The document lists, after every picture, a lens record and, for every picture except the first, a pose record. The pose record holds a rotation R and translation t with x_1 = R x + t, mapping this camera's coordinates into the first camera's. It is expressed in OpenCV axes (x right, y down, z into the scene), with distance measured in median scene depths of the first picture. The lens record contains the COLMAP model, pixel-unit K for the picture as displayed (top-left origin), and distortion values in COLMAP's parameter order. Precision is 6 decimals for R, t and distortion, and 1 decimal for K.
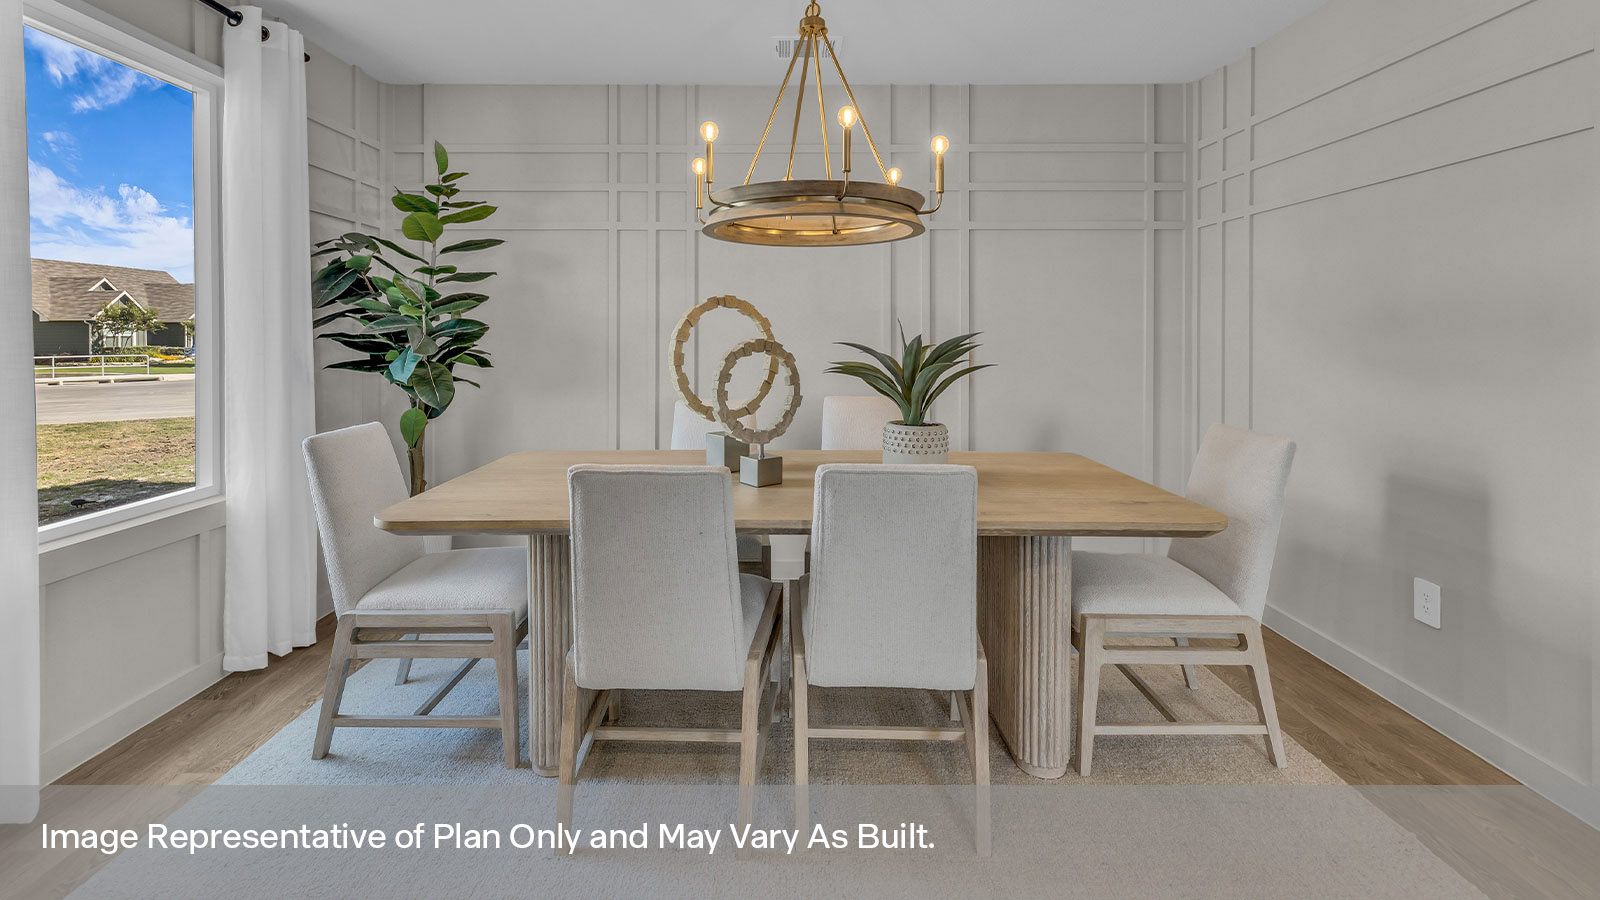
lens RADIAL K [[742.5, 0, 817.1], [0, 742.5, 366.9], [0, 0, 1]] dist [0.003649, 0.000886]
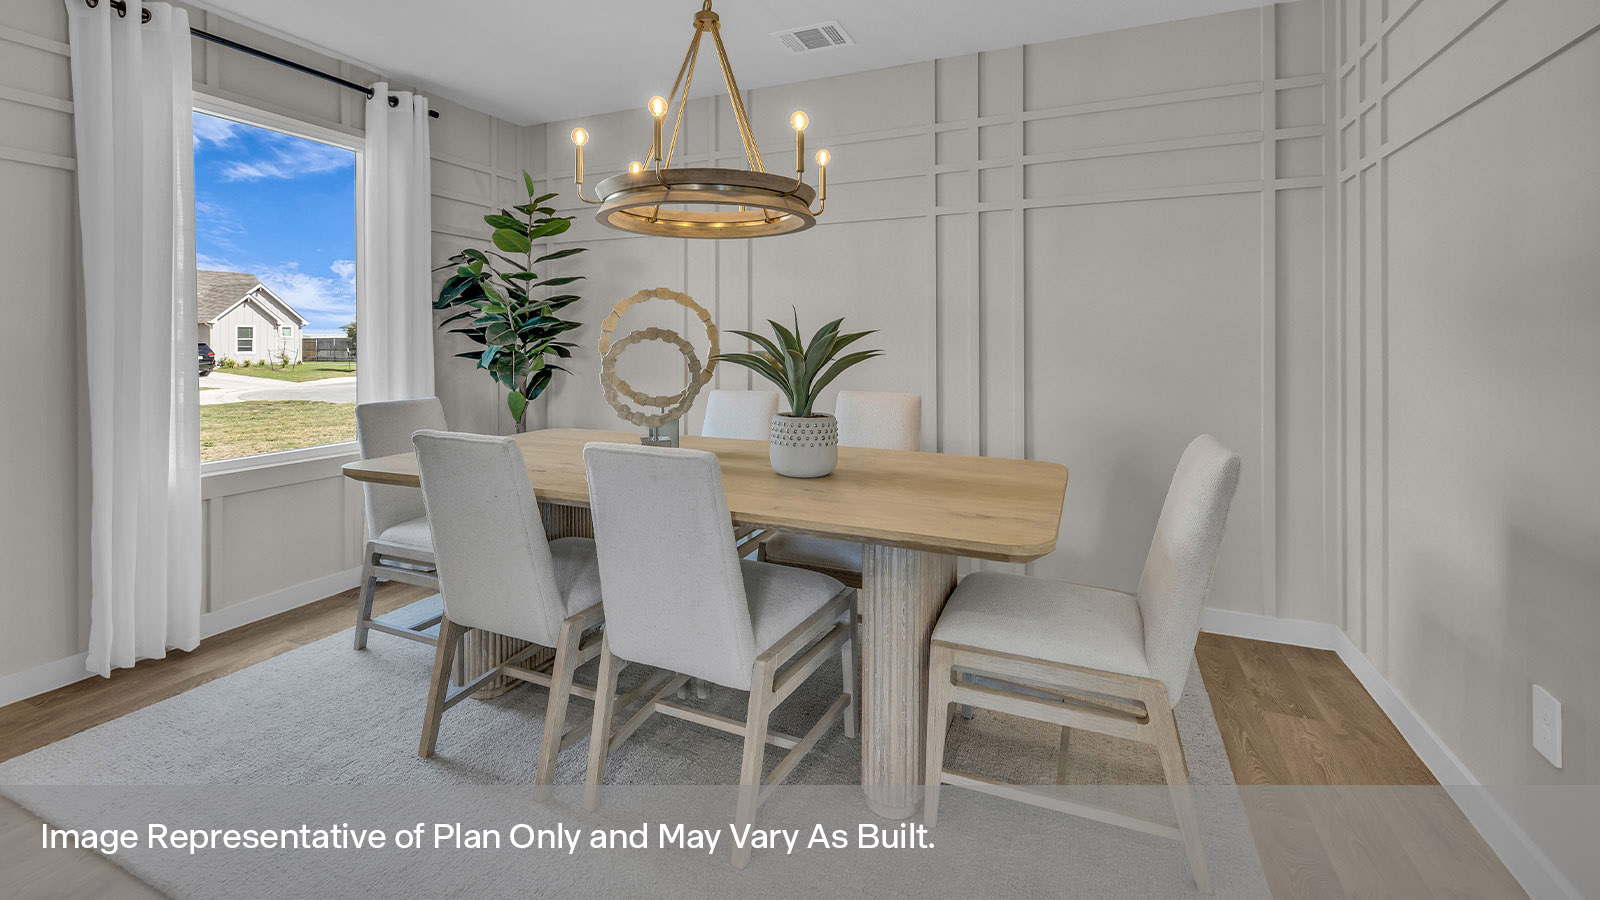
lens RADIAL K [[742.5, 0, 765.5], [0, 742.5, 367.2], [0, 0, 1]] dist [0.003649, 0.000886]
pose [[0.901641, 0.015547, -0.432206, 0.434741], [-0.018433, 0.999827, -0.002489, 0.015430], [0.432092, 0.010211, 0.901772, 0.100760]]
